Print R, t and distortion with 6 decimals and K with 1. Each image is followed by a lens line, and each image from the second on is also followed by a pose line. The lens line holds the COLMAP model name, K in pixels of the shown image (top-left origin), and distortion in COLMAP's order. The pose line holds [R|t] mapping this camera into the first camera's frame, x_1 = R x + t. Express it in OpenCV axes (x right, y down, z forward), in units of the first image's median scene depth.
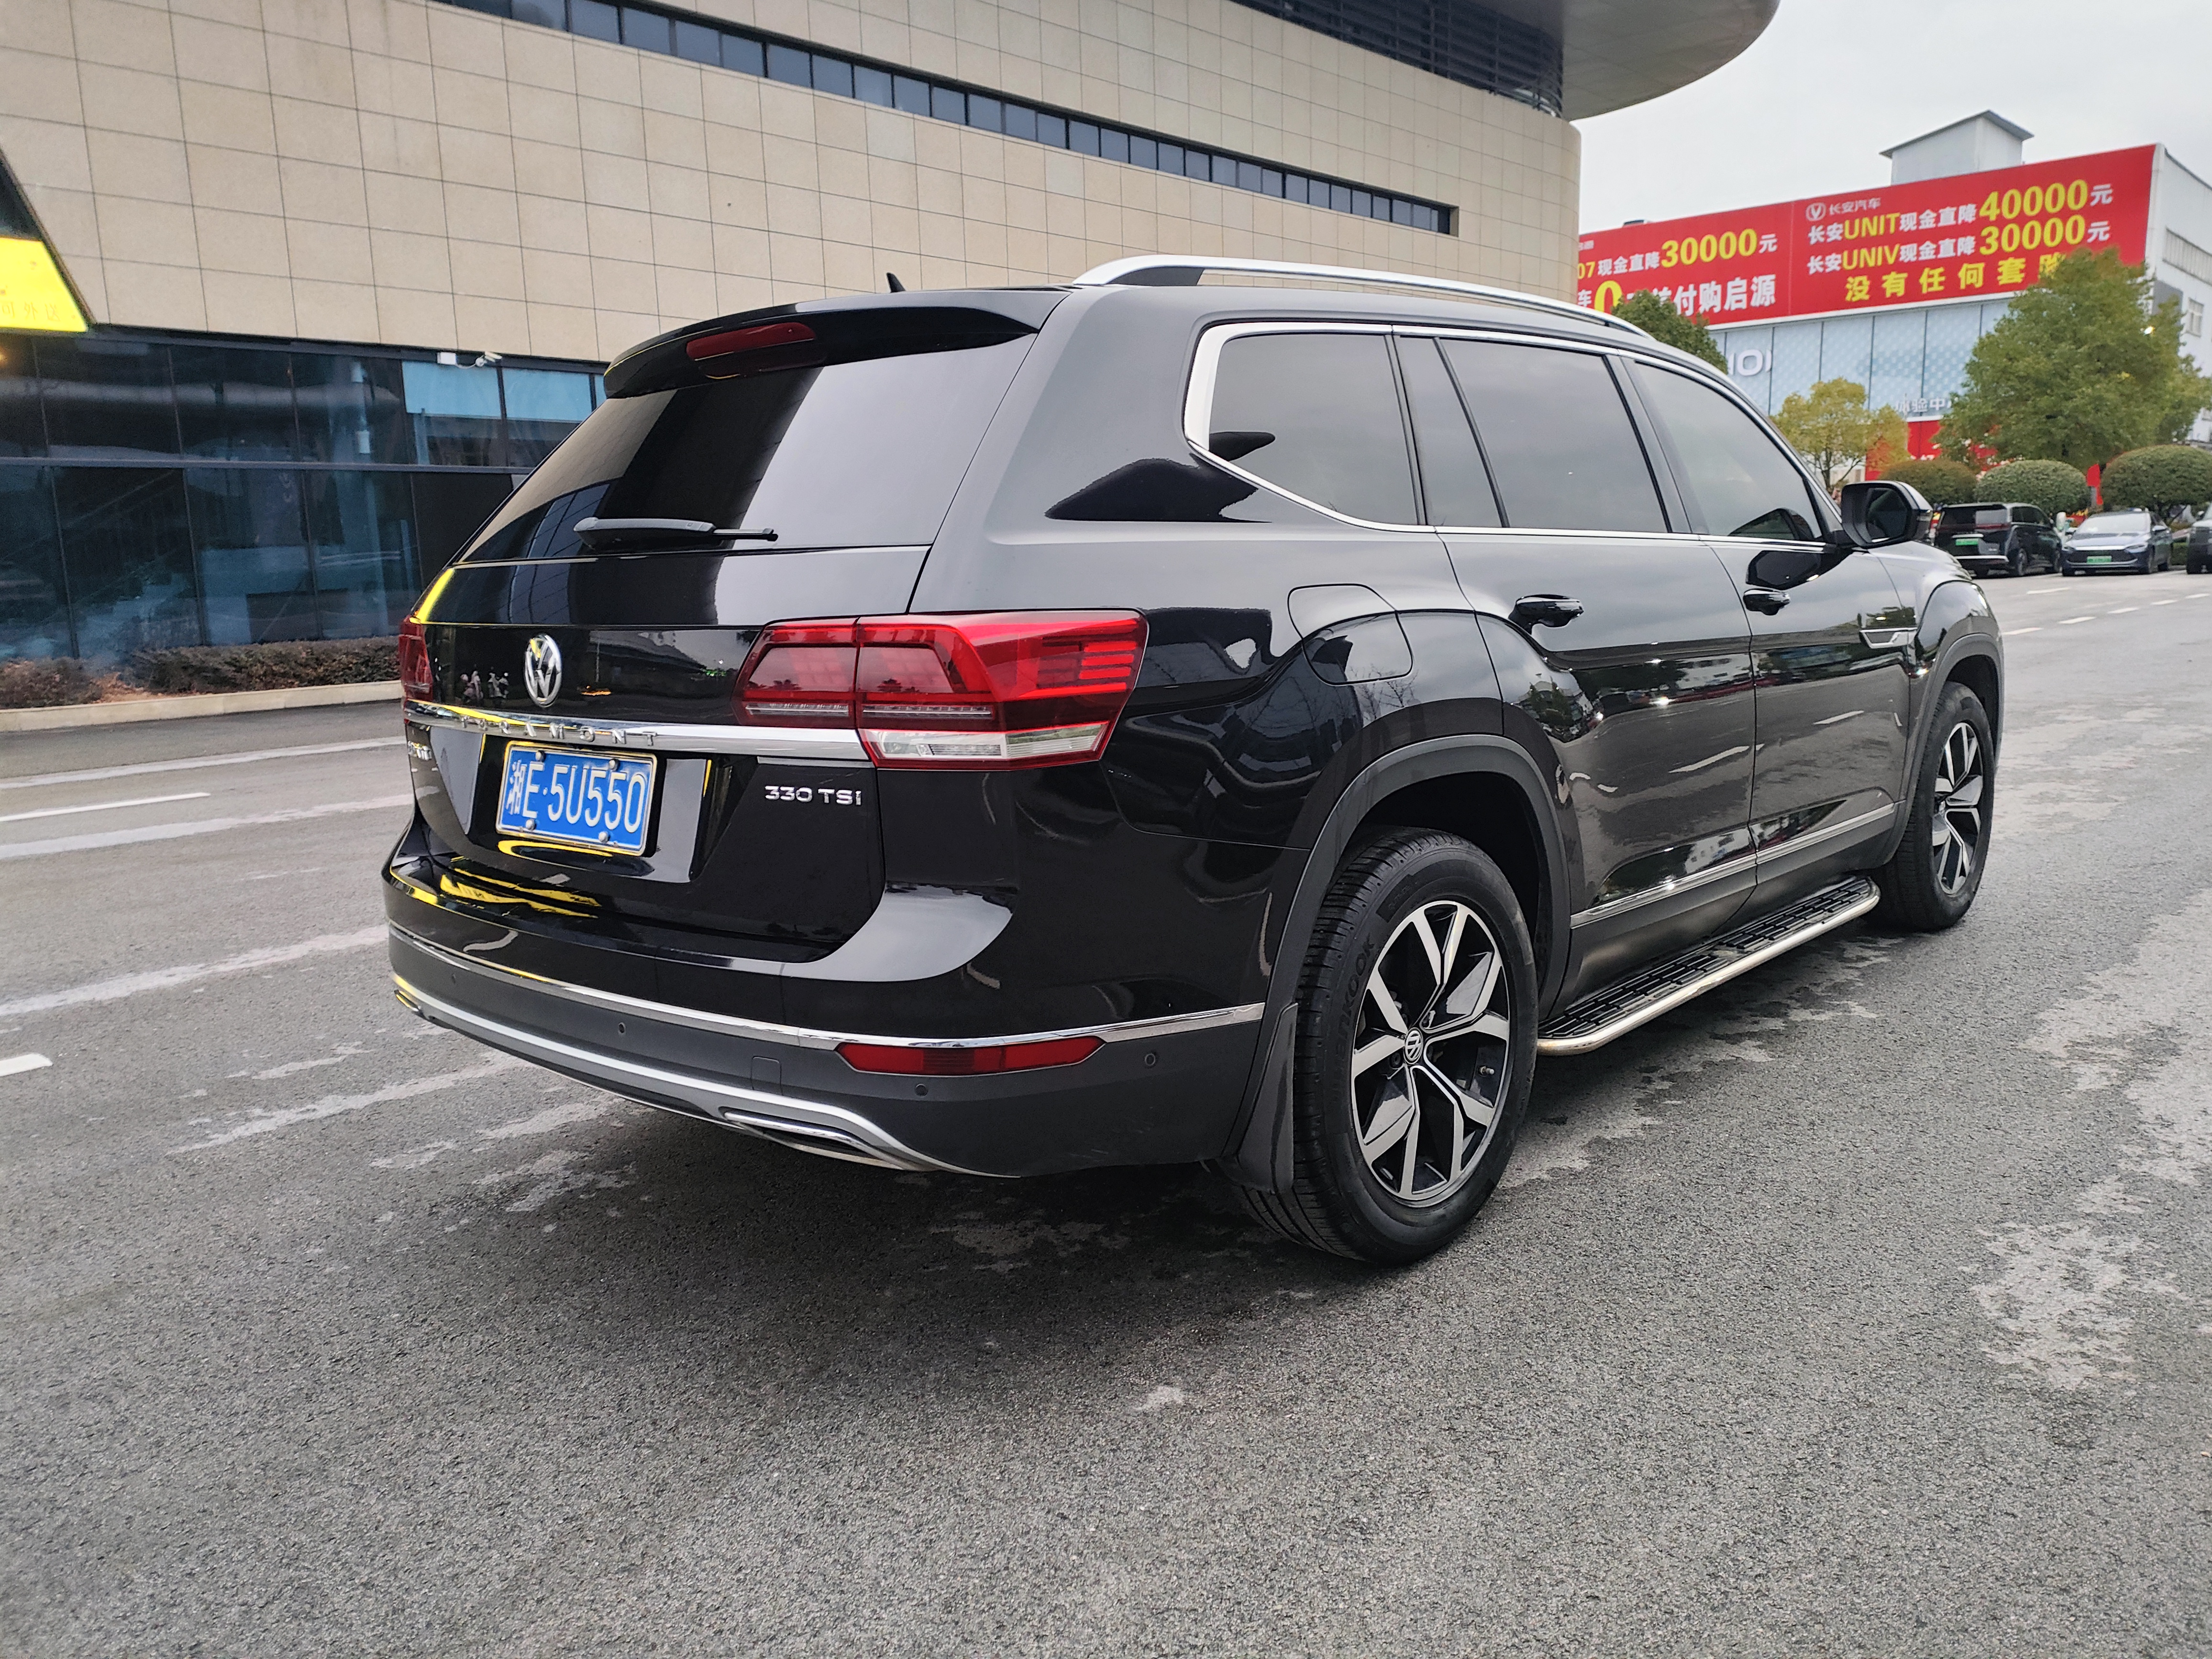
lens RADIAL K [[1620.9, 0, 1102.7], [0, 1620.9, 790.7], [0, 0, 1]] dist [0.034190, -0.005763]
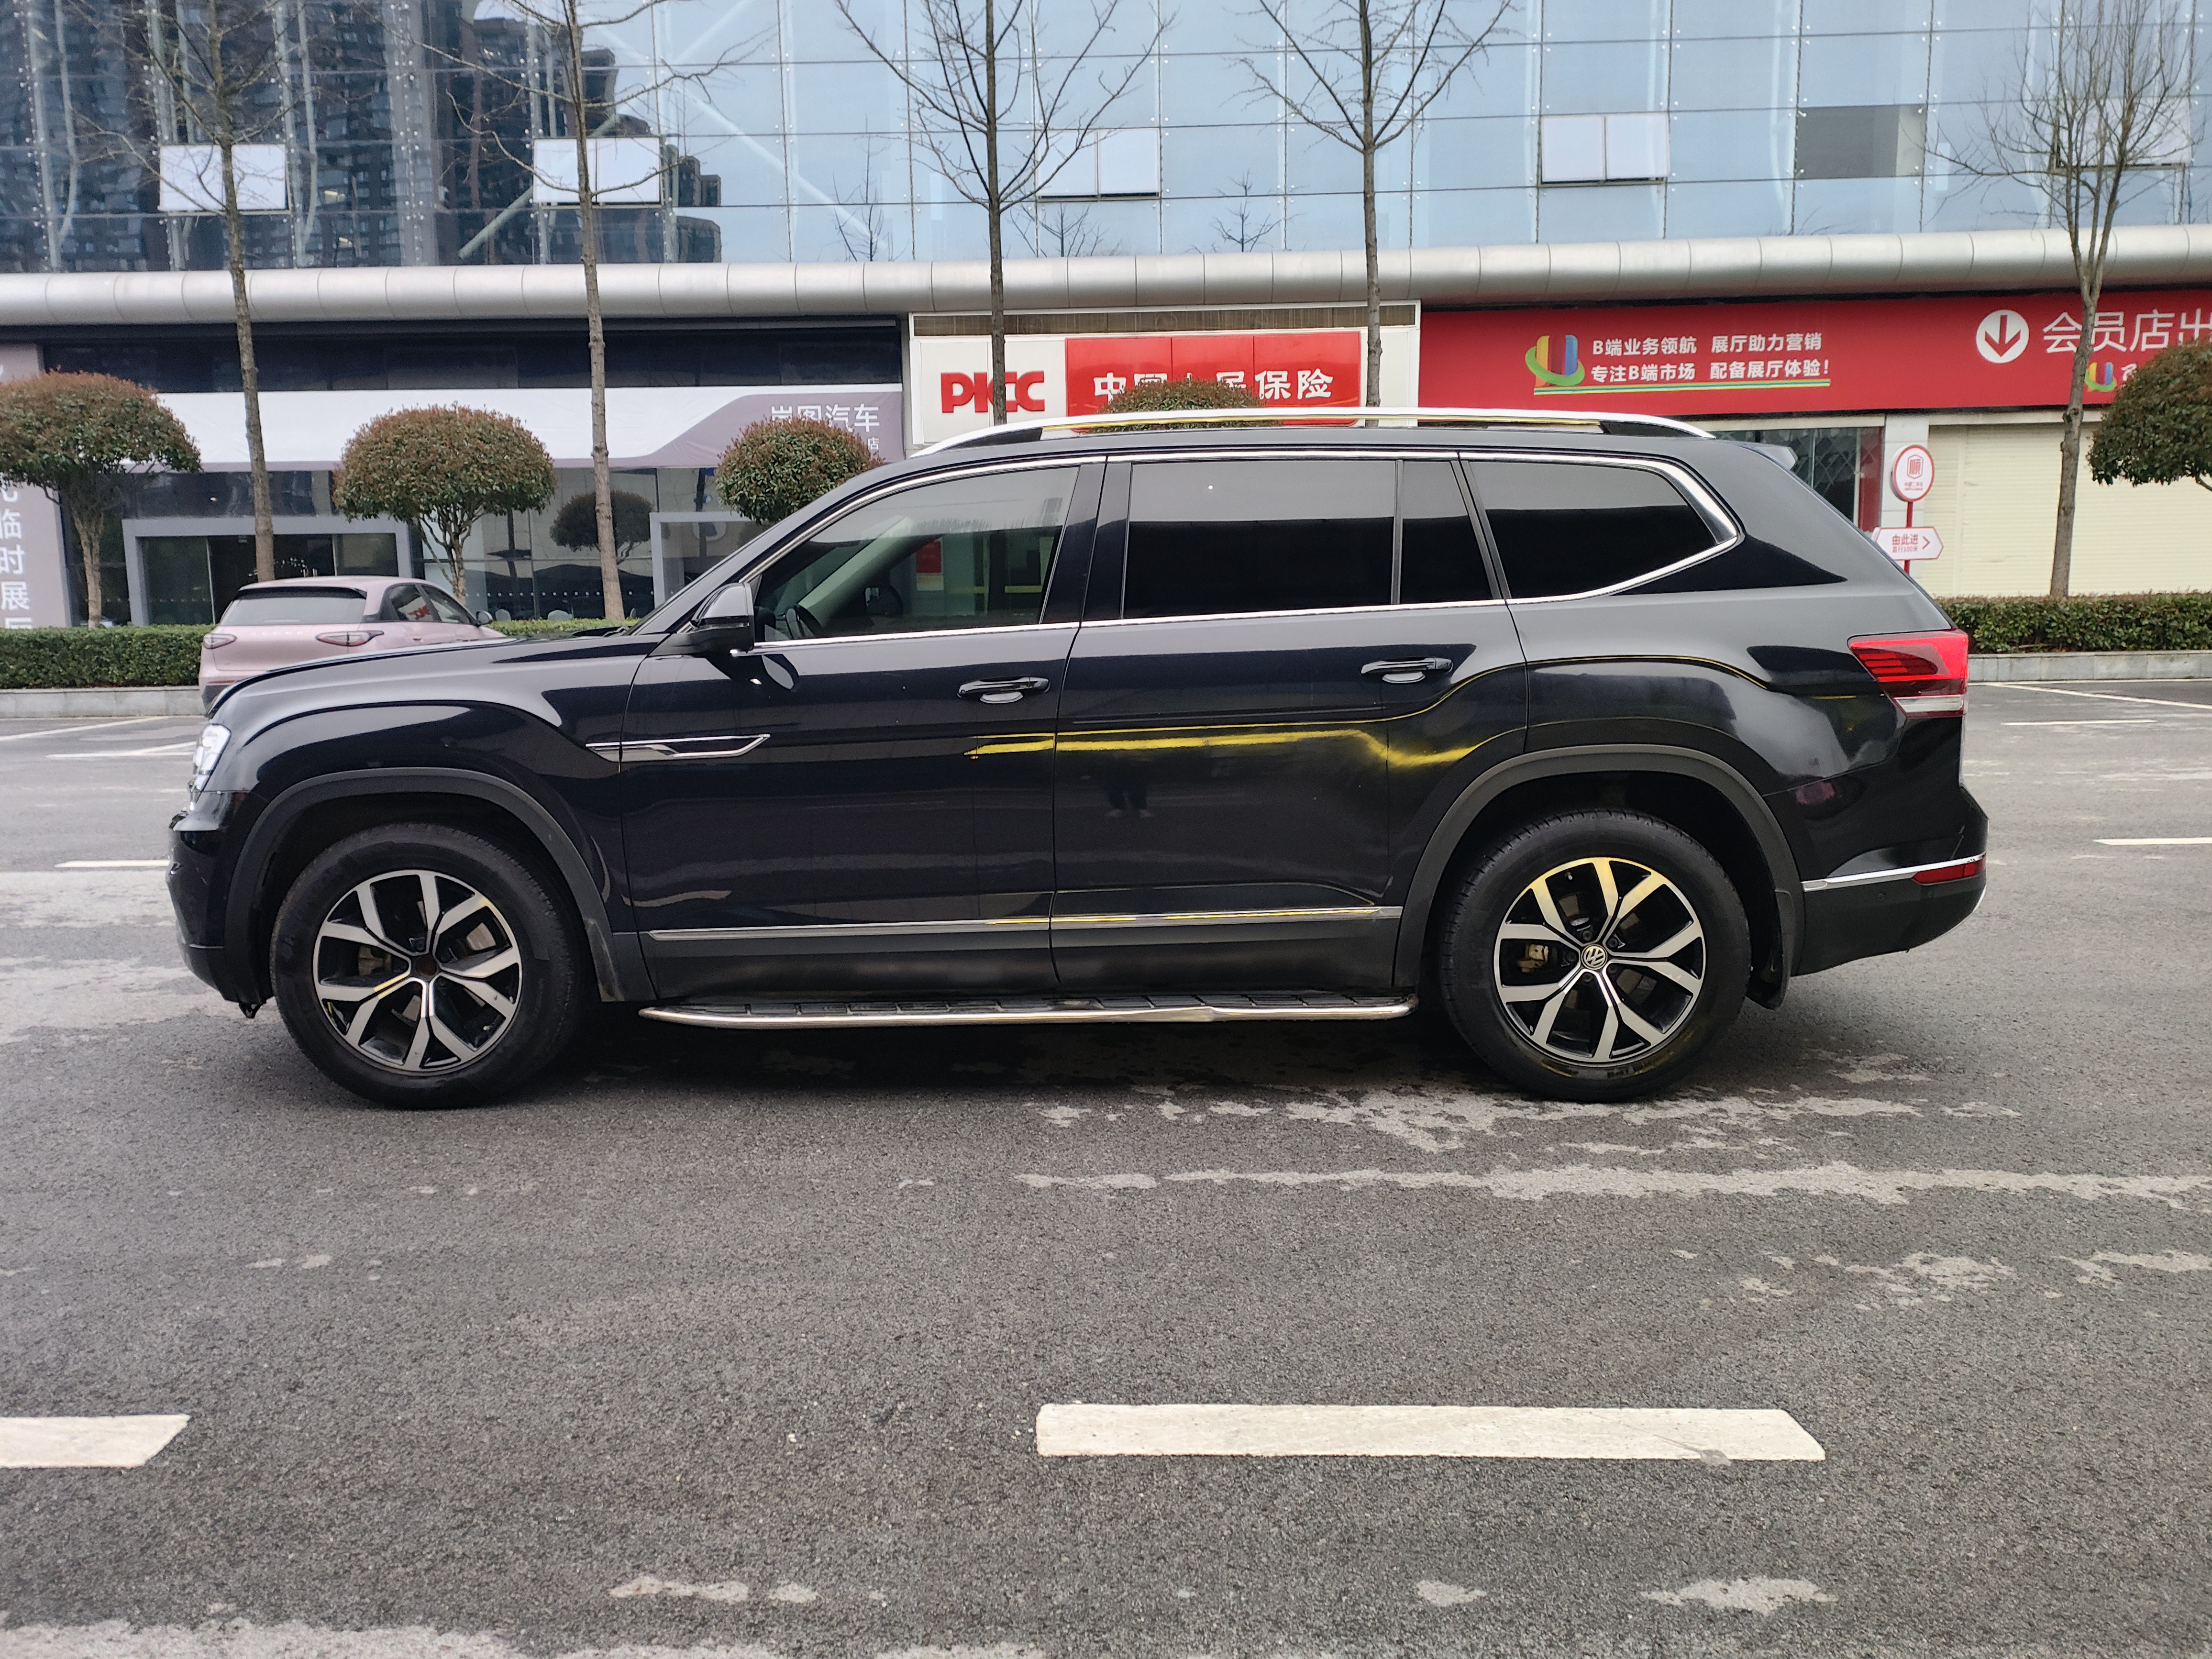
lens RADIAL K [[1623.8, 0, 1071.9], [0, 1623.8, 827.1], [0, 0, 1]] dist [0.054413, -0.055033]
pose [[-0.640833, -0.064307, 0.764982, -0.050874], [0.145990, 0.968092, 0.203679, -0.017118], [-0.753671, 0.242204, -0.610997, 0.123258]]
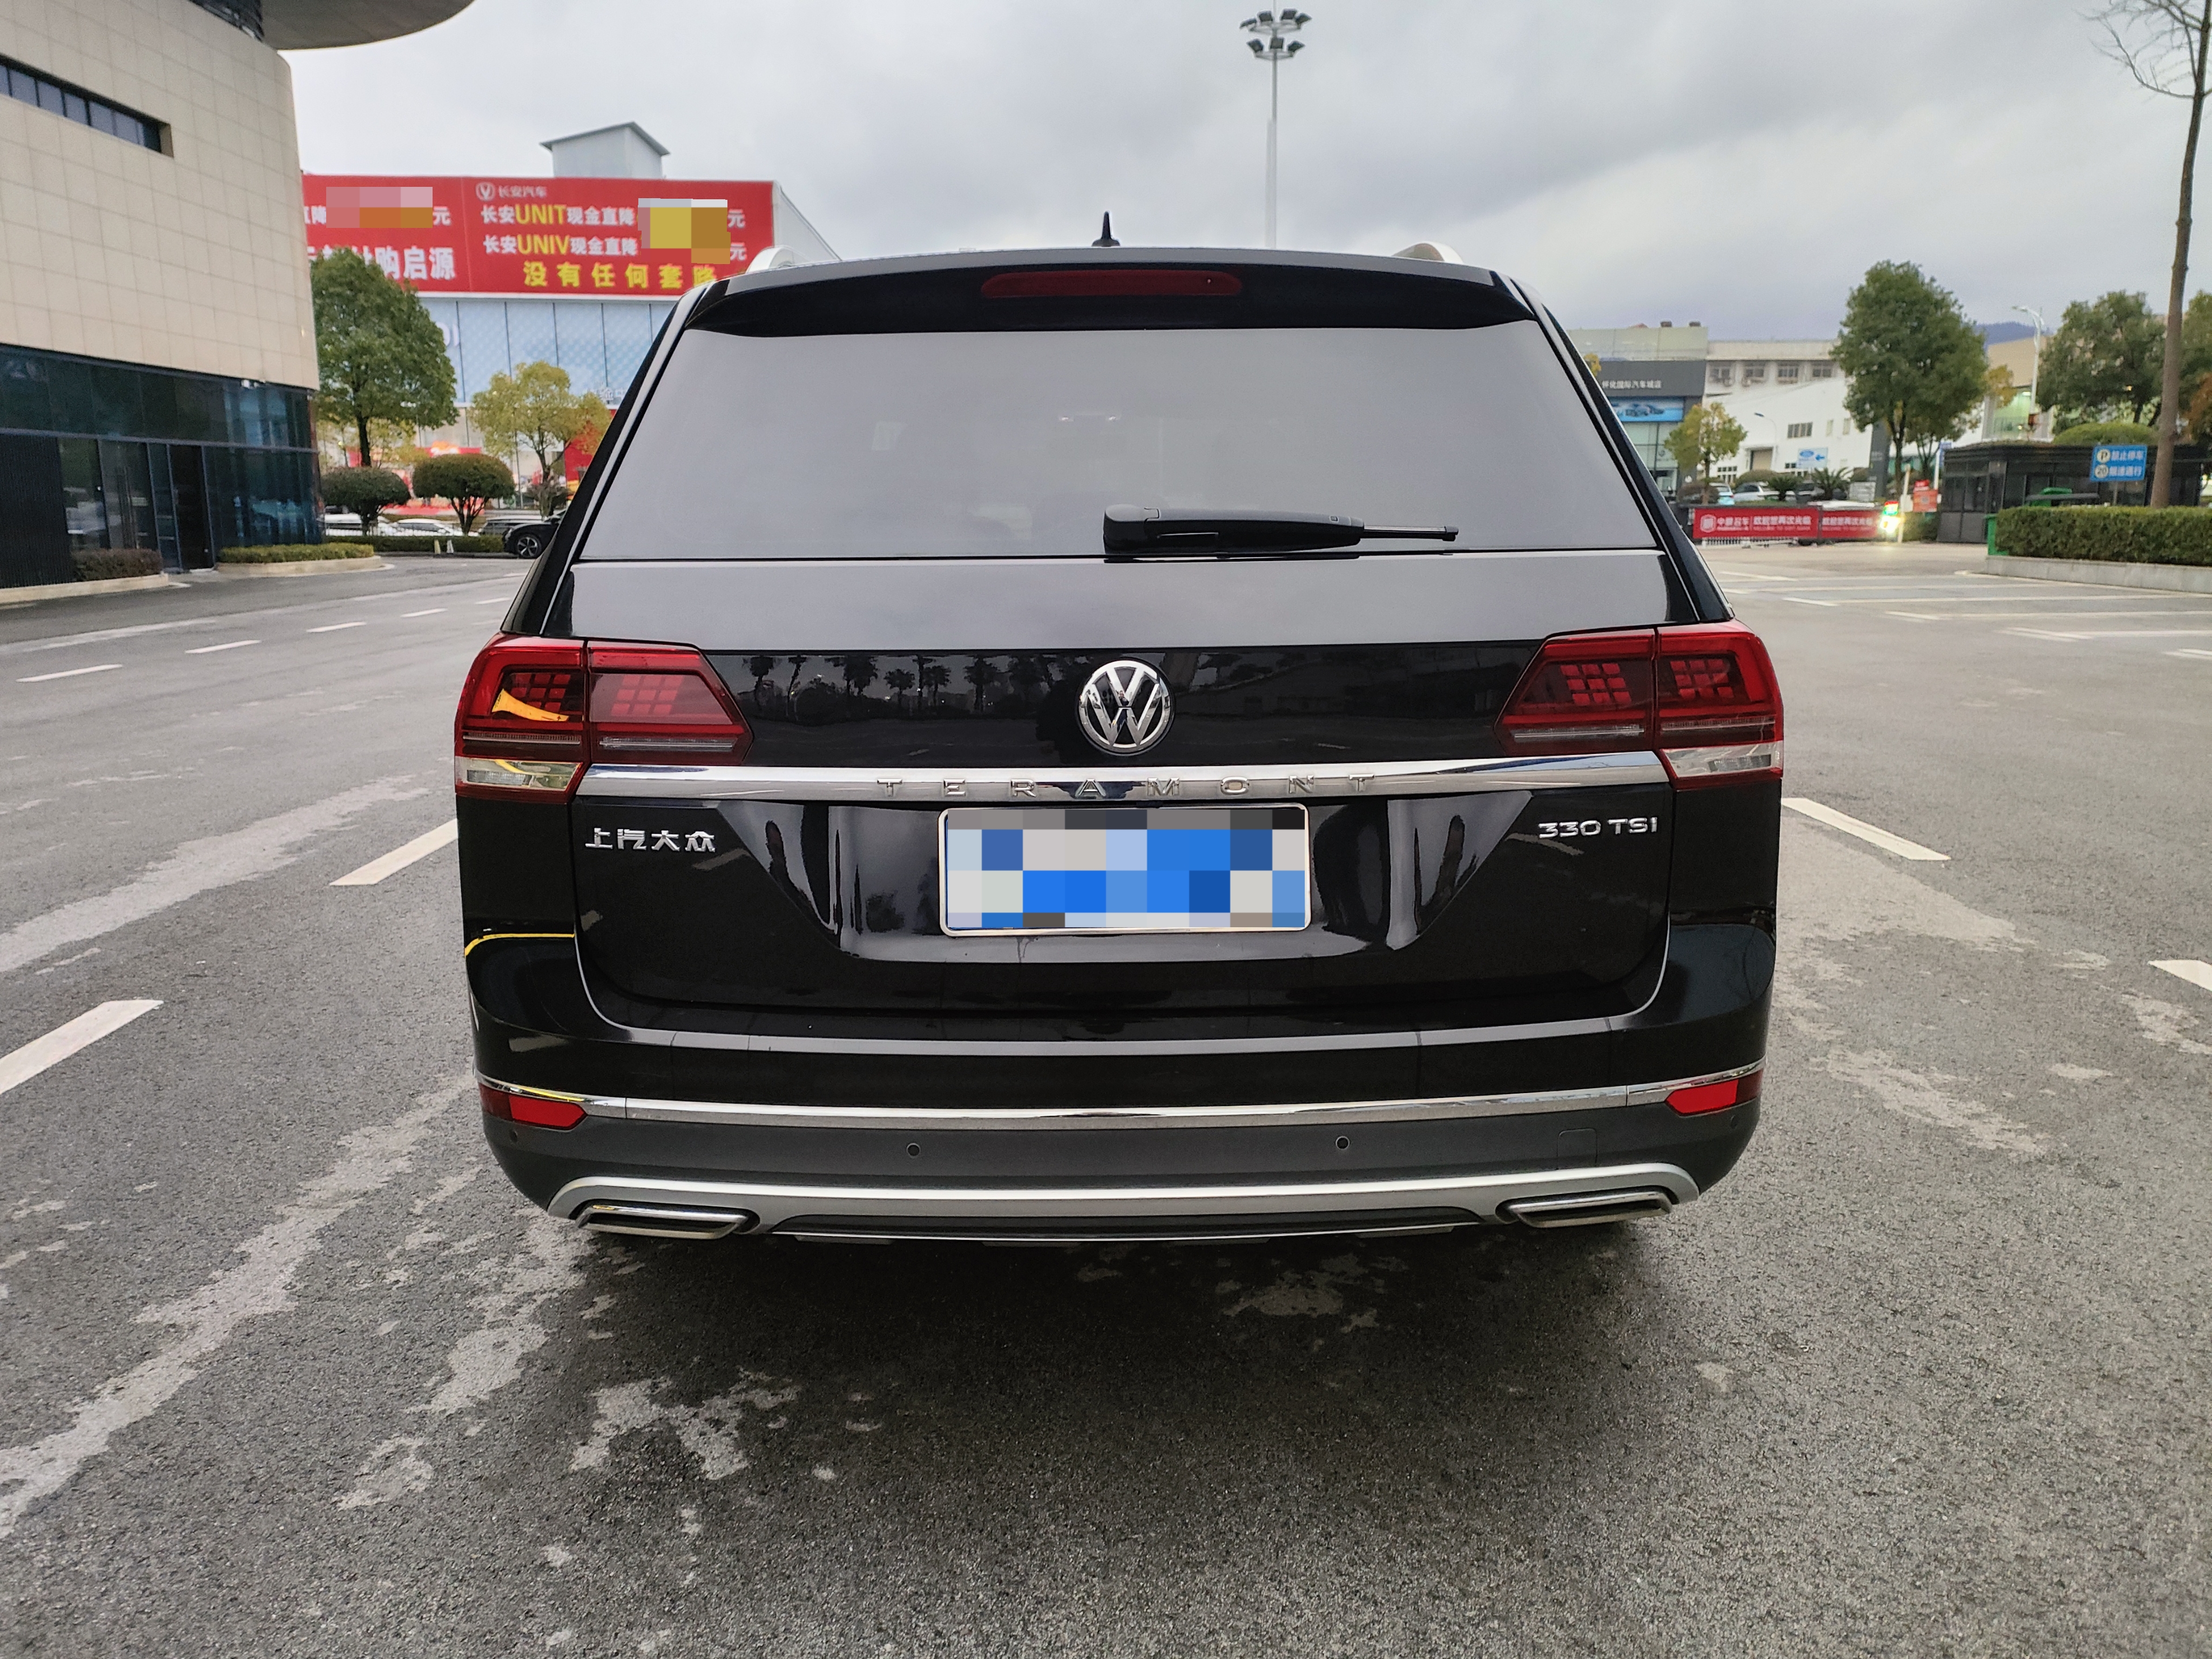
lens RADIAL K [[1623.8, 0, 1071.9], [0, 1623.8, 827.1], [0, 0, 1]] dist [0.054413, -0.055033]
pose [[0.739040, -0.104474, 0.665511, -0.036158], [0.080886, 0.994516, 0.066300, -0.002933], [-0.668788, 0.004832, 0.743438, 0.019428]]
